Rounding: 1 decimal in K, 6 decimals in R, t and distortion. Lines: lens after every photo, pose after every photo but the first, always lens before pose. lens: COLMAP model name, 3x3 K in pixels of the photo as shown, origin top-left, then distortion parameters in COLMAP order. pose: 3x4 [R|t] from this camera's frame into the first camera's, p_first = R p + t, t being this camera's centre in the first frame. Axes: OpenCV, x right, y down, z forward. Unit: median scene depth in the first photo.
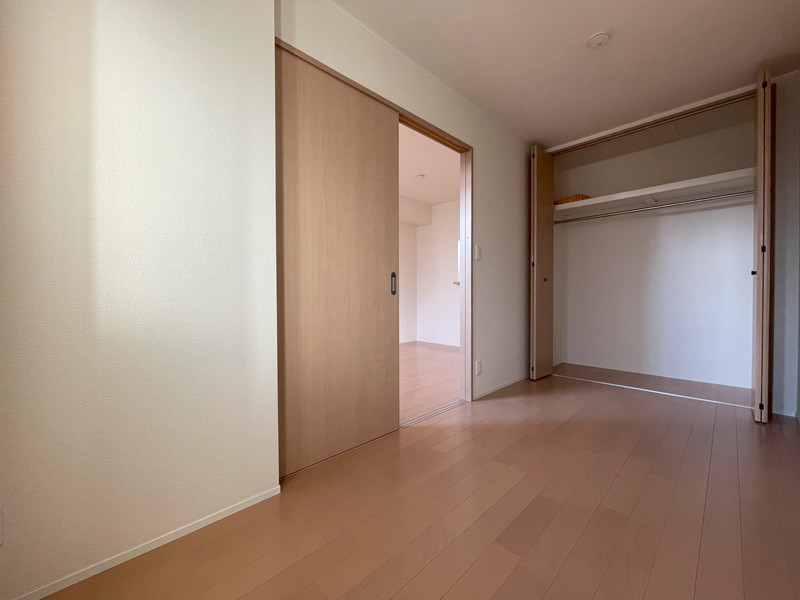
lens RADIAL K [[324.7, 0, 404.0], [0, 324.7, 298.4], [0, 0, 1]] dist [0.001436, -0.000160]
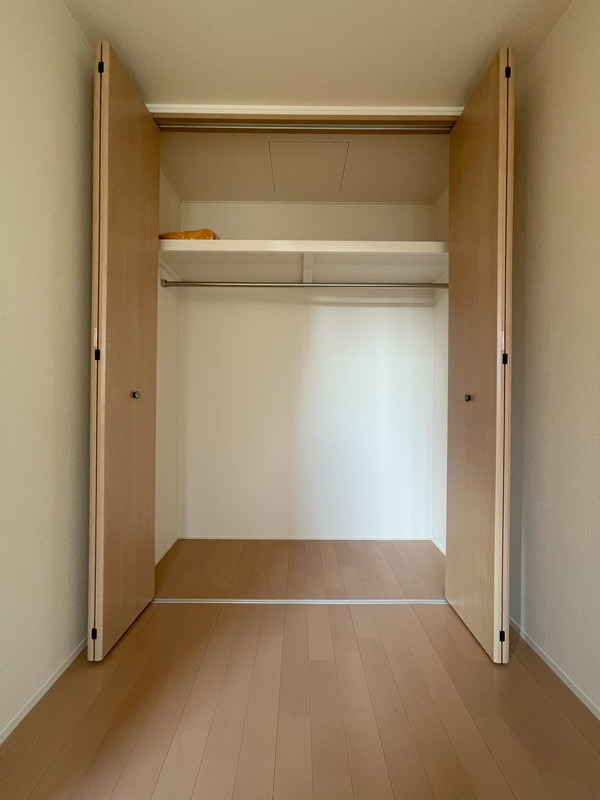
lens RADIAL K [[324.7, 0, 301.3], [0, 324.7, 400.6], [0, 0, 1]] dist [0.001436, -0.000160]
pose [[0.697717, 0.007042, 0.716339, 0.290134], [-0.004709, 0.999975, -0.005243, -0.050234], [-0.716358, 0.000285, 0.697733, 0.561921]]
